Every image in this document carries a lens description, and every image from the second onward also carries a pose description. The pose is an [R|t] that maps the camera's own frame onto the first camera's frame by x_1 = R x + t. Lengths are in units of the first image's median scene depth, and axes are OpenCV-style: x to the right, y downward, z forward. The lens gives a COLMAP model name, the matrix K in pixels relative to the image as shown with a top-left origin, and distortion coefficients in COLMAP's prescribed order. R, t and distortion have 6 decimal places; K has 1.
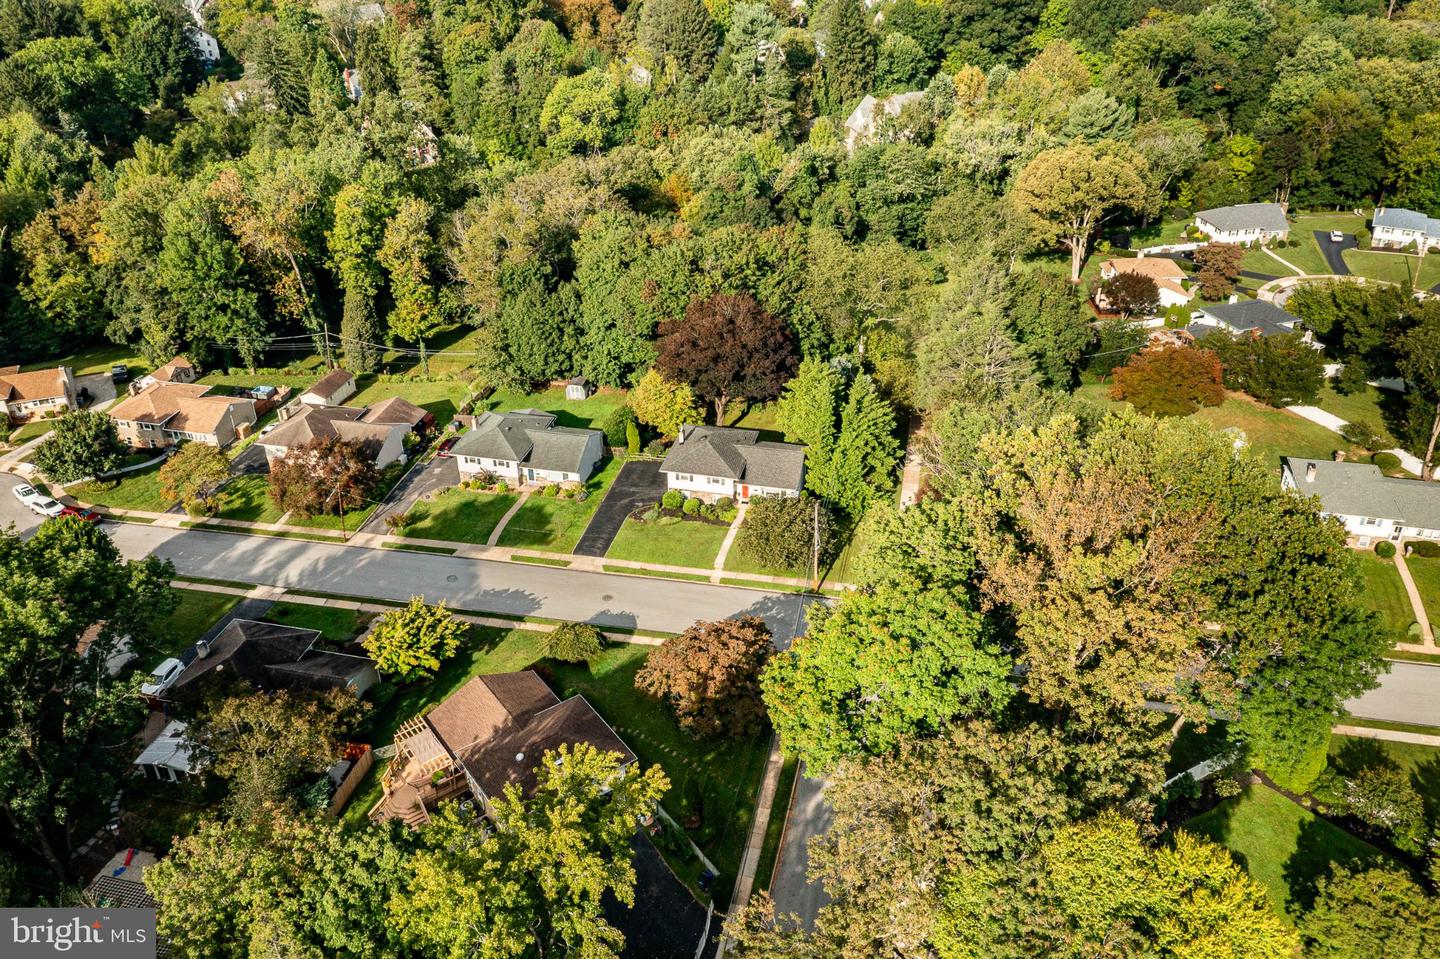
lens RADIAL K [[1138.0, 0, 718.7], [0, 1138.0, 471.3], [0, 0, 1]] dist [-0.013798, 0.010793]
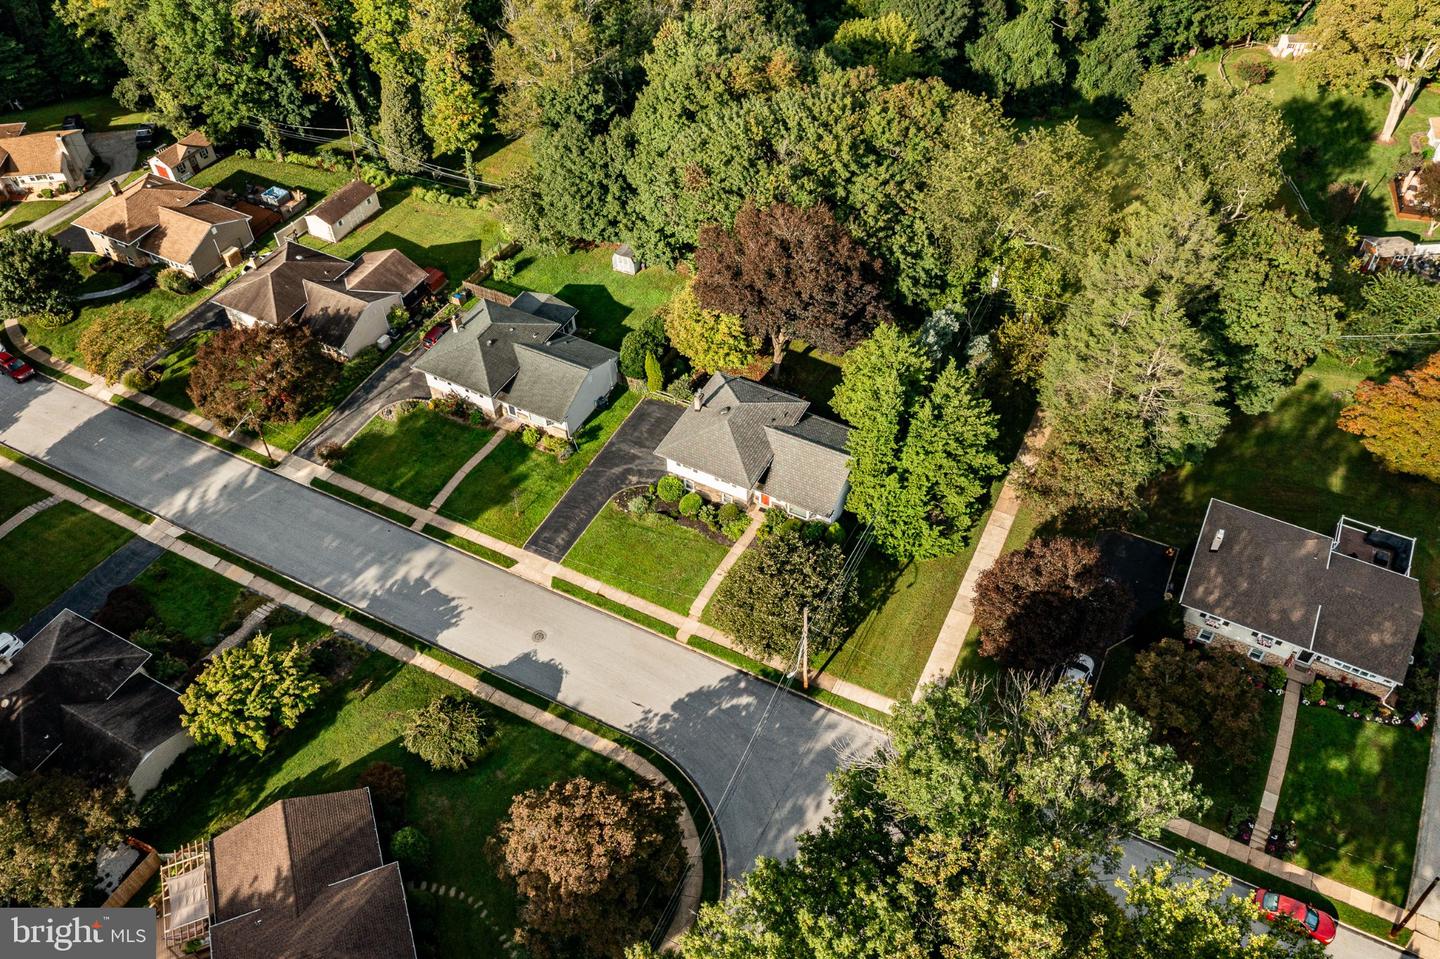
lens RADIAL K [[1138.0, 0, 718.7], [0, 1138.0, 471.3], [0, 0, 1]] dist [-0.013798, 0.010793]
pose [[0.966825, 0.183779, -0.177409, 0.112159], [-0.124067, 0.944957, 0.302760, -0.199961], [0.223285, -0.270705, 0.936409, 0.281903]]
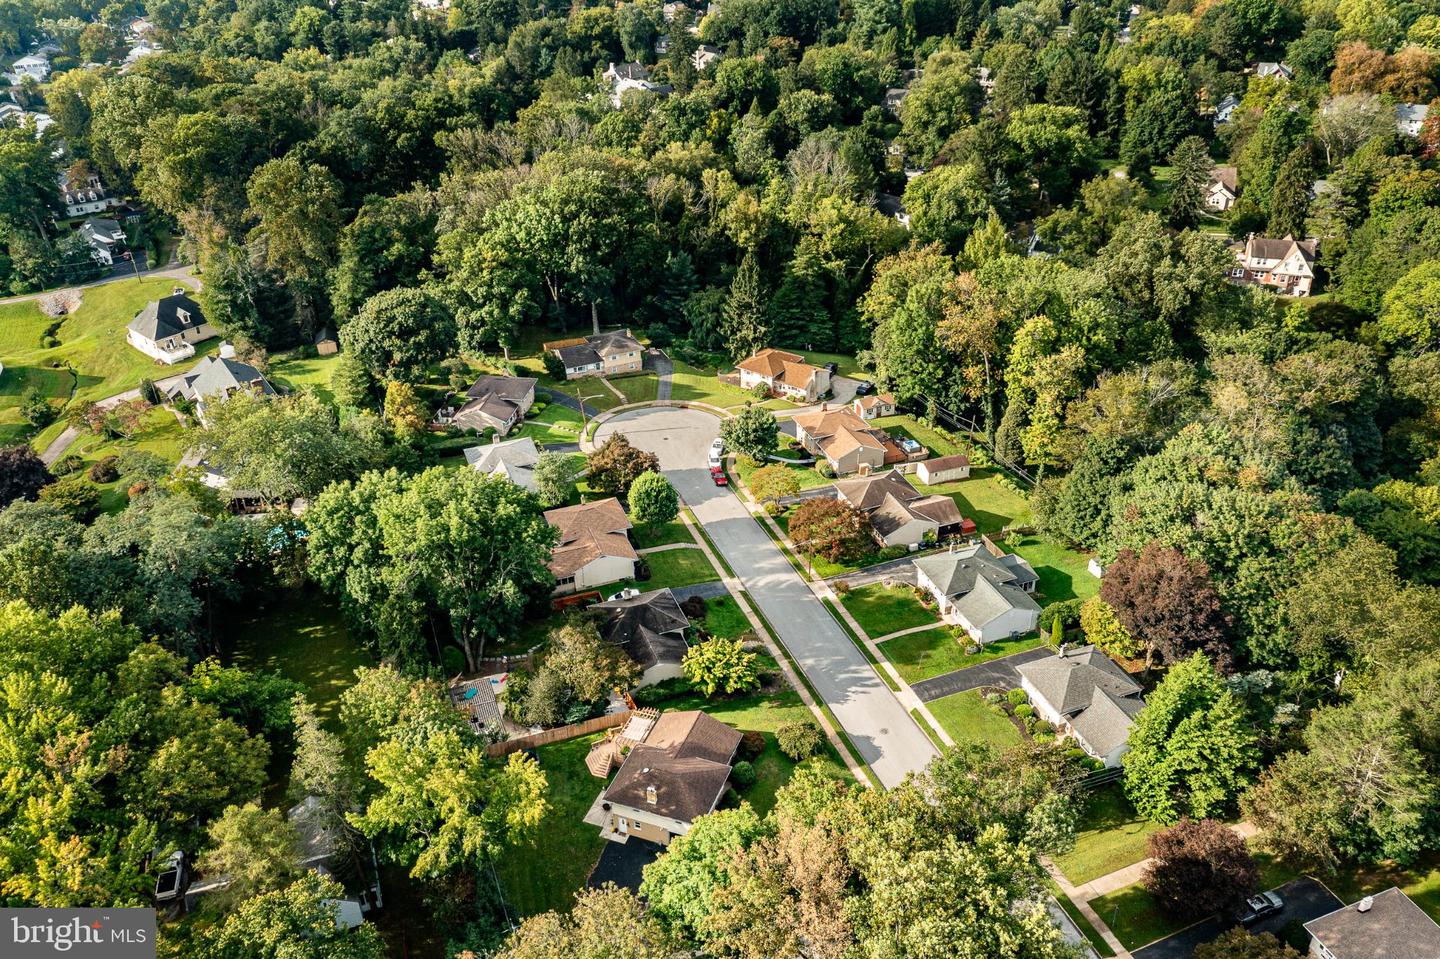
lens RADIAL K [[1138.0, 0, 718.7], [0, 1138.0, 471.3], [0, 0, 1]] dist [-0.013798, 0.010793]
pose [[0.551893, 0.419720, -0.720589, 0.448223], [-0.413394, 0.888156, 0.200708, -0.241754], [0.724237, 0.187118, 0.663678, 0.041047]]
